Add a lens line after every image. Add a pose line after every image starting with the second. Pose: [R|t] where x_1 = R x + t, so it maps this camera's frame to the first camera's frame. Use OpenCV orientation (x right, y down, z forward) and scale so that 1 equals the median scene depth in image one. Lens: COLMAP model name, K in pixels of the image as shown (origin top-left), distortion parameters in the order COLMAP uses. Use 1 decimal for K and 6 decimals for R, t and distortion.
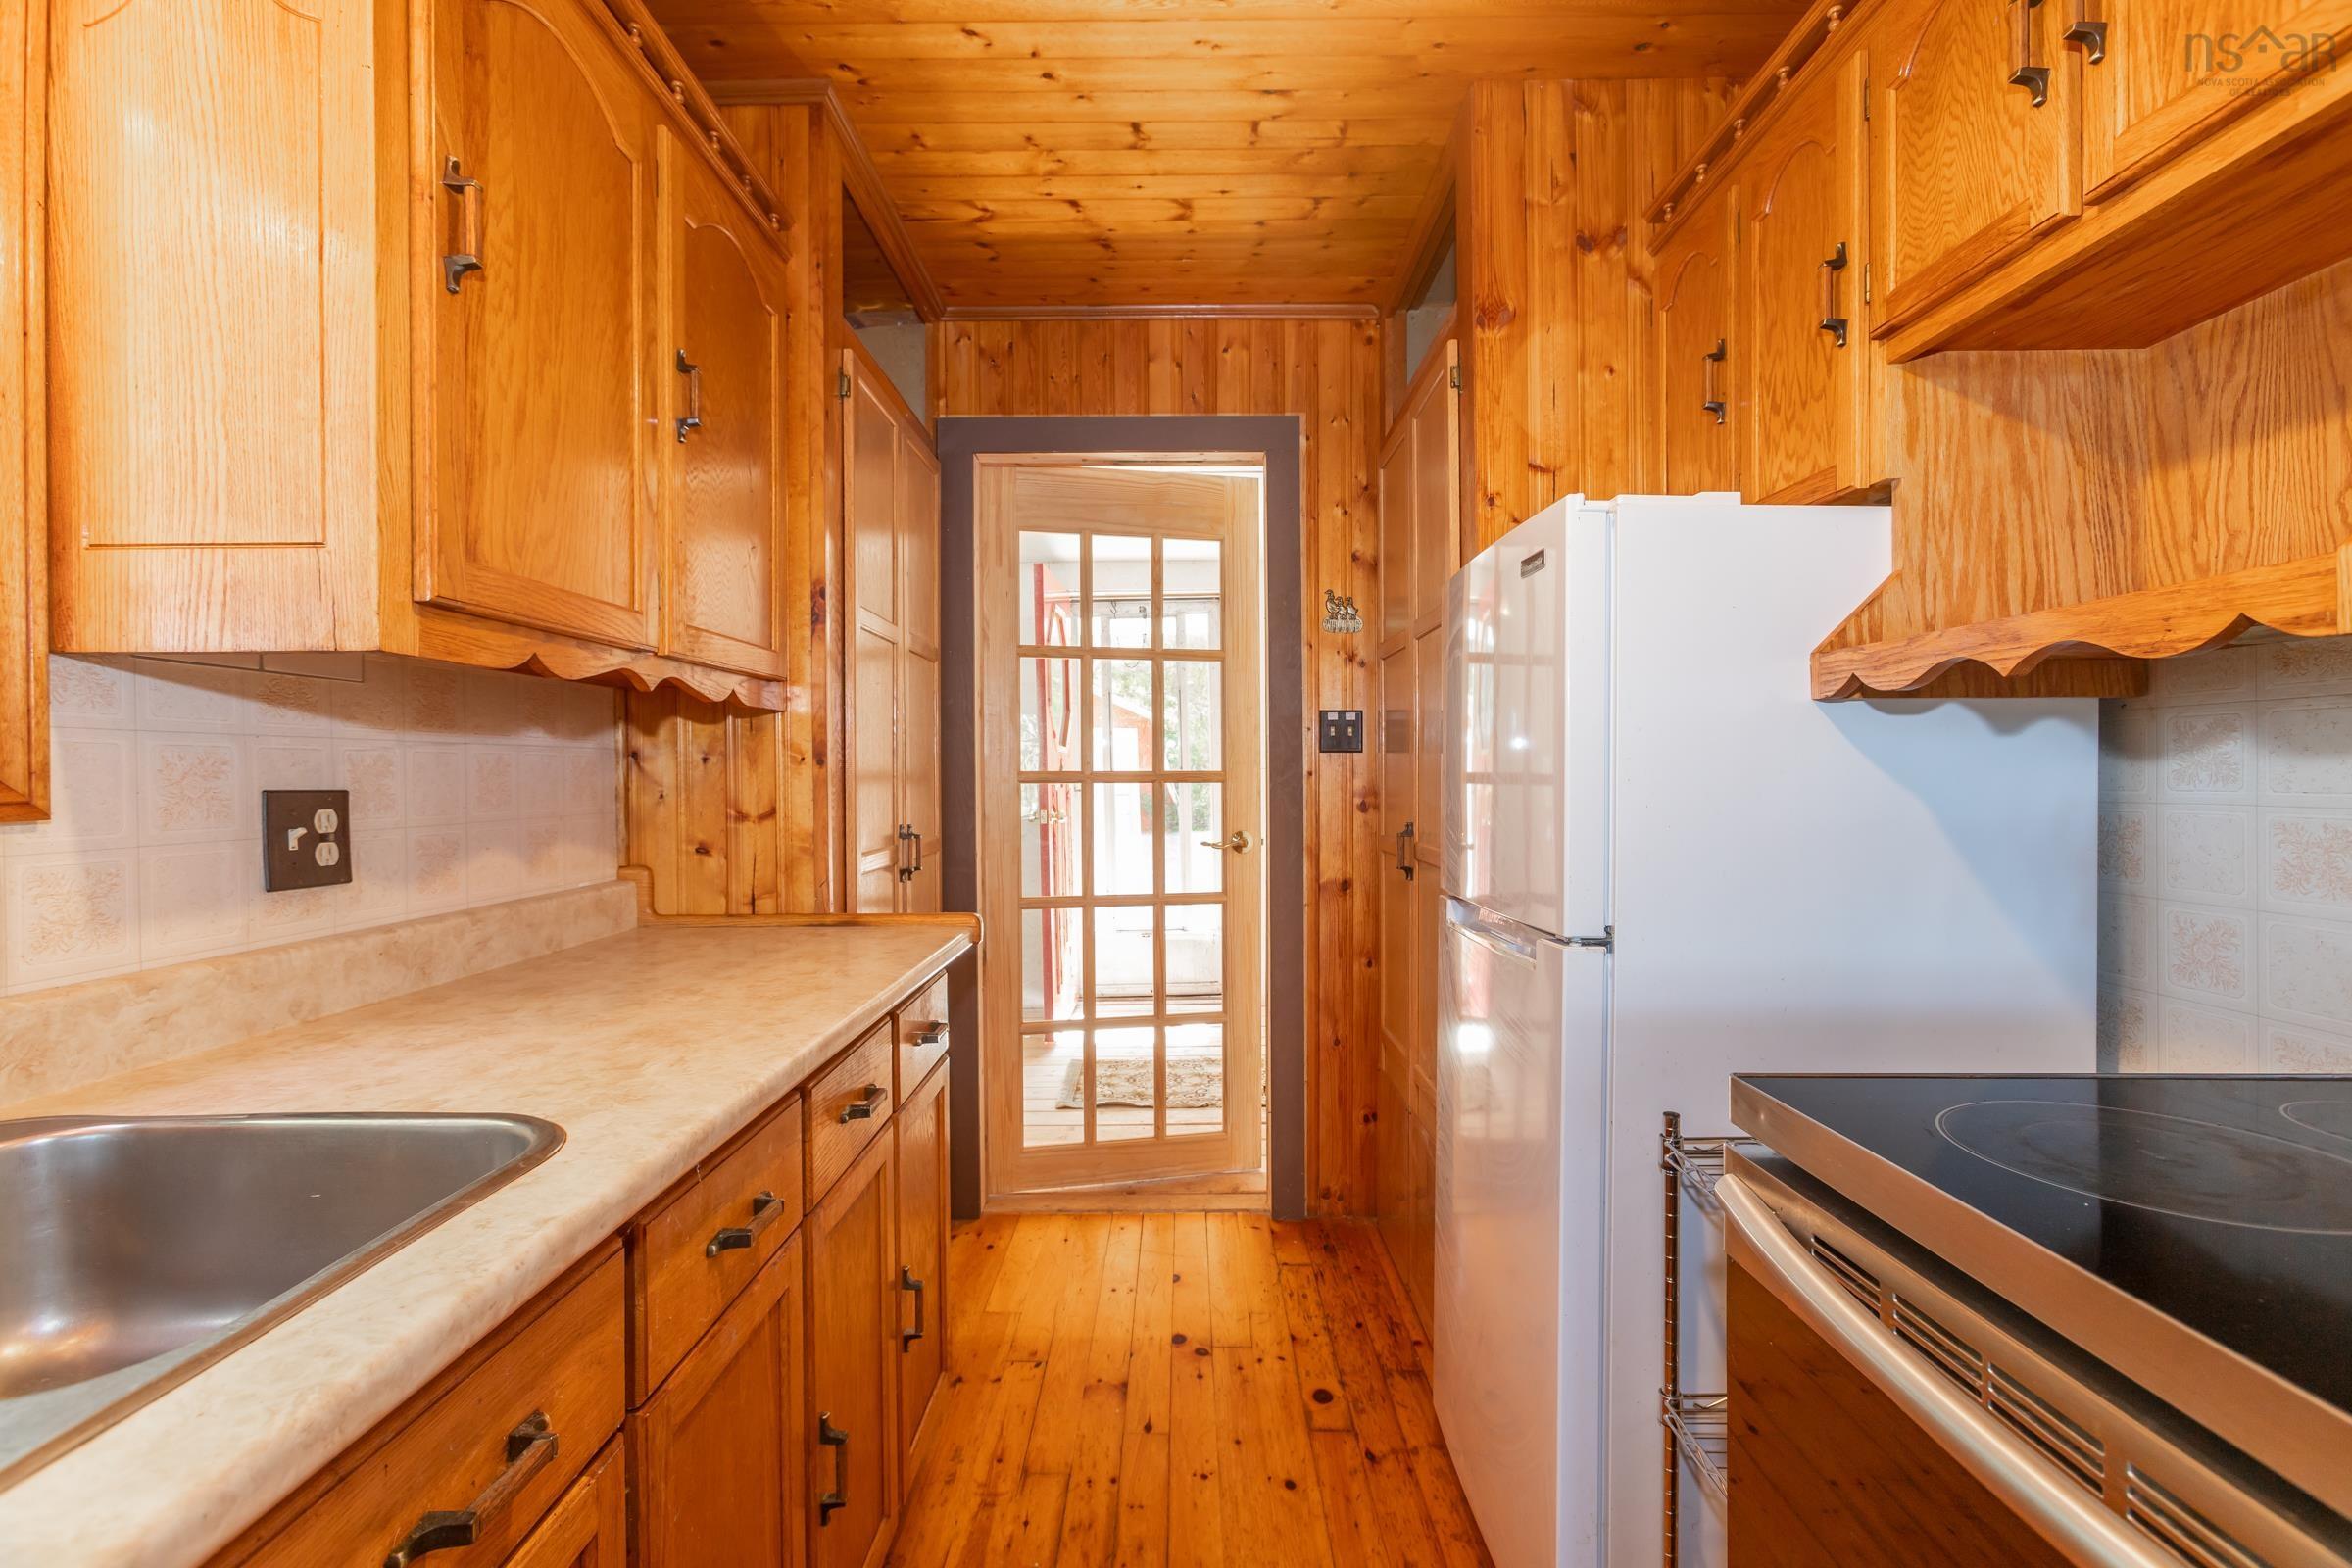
lens RADIAL K [[1052.8, 0, 1178.8], [0, 1052.8, 778.3], [0, 0, 1]] dist [-0.012044, 0.007802]
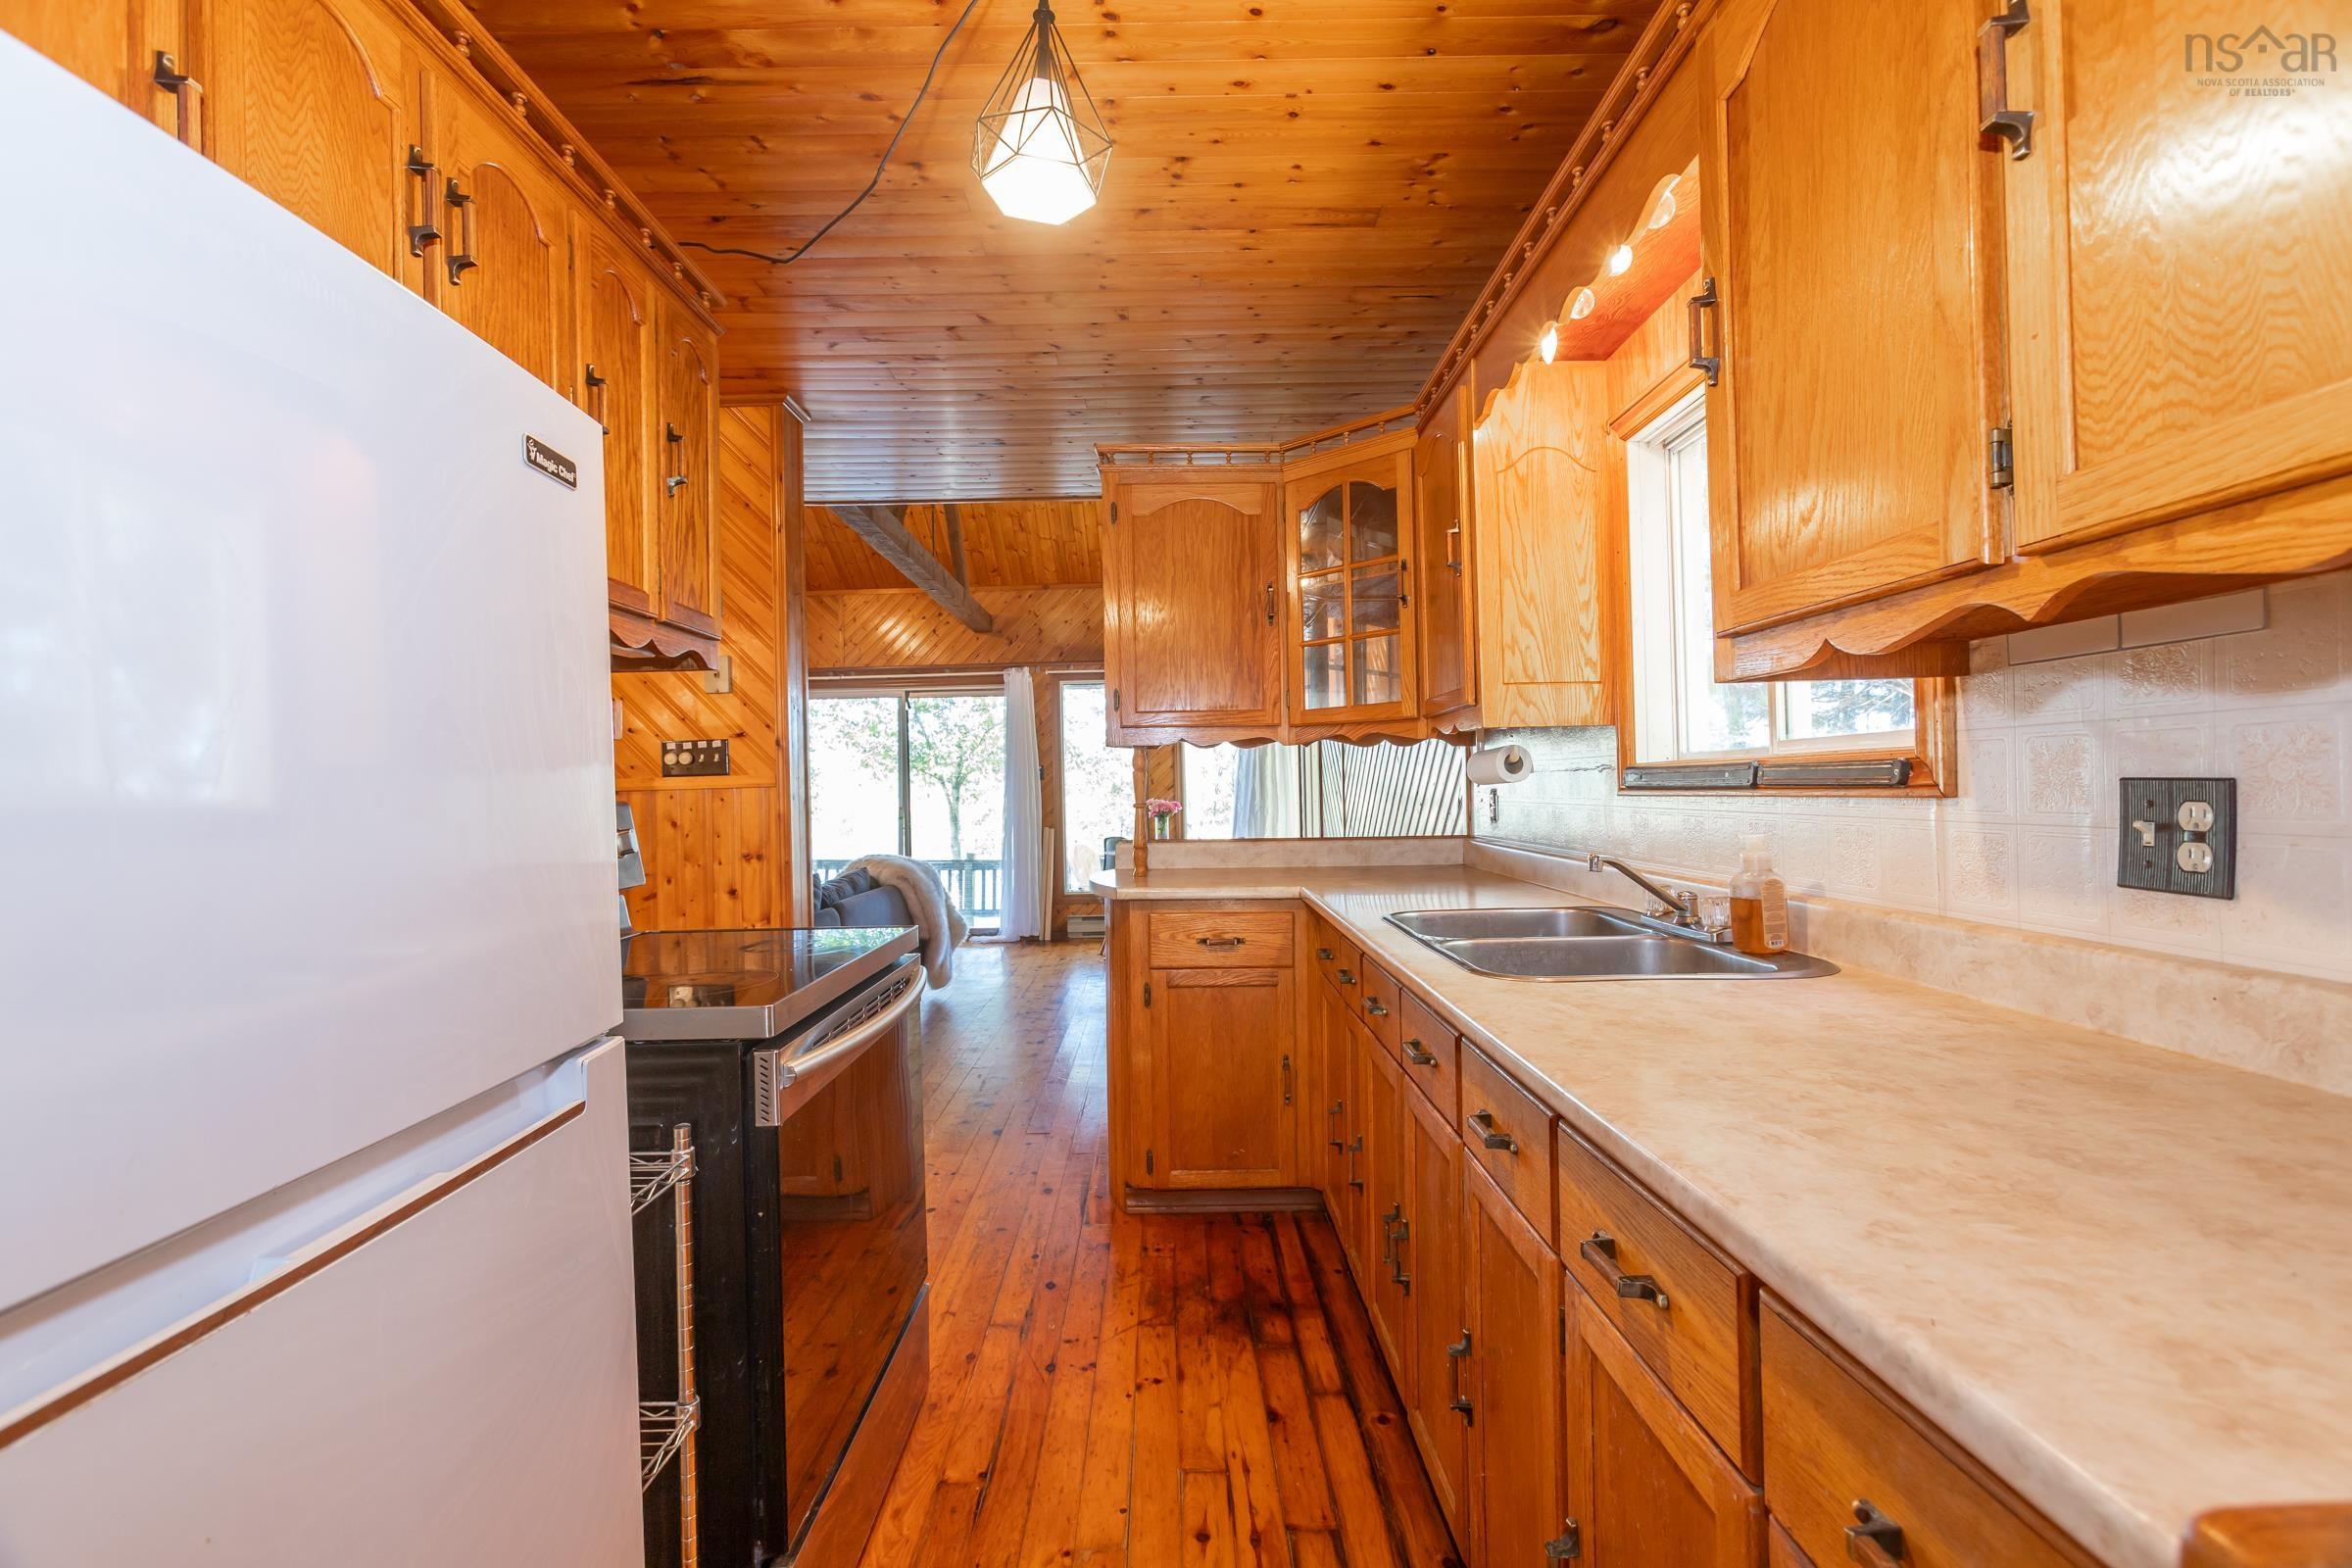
lens RADIAL K [[1052.8, 0, 1175.9], [0, 1052.8, 780.8], [0, 0, 1]] dist [-0.012044, 0.007802]
pose [[-0.999680, 0.024581, -0.005957, -0.022478], [0.024569, 0.999696, 0.002057, -0.007472], [0.006005, 0.001910, -0.999980, 1.843605]]
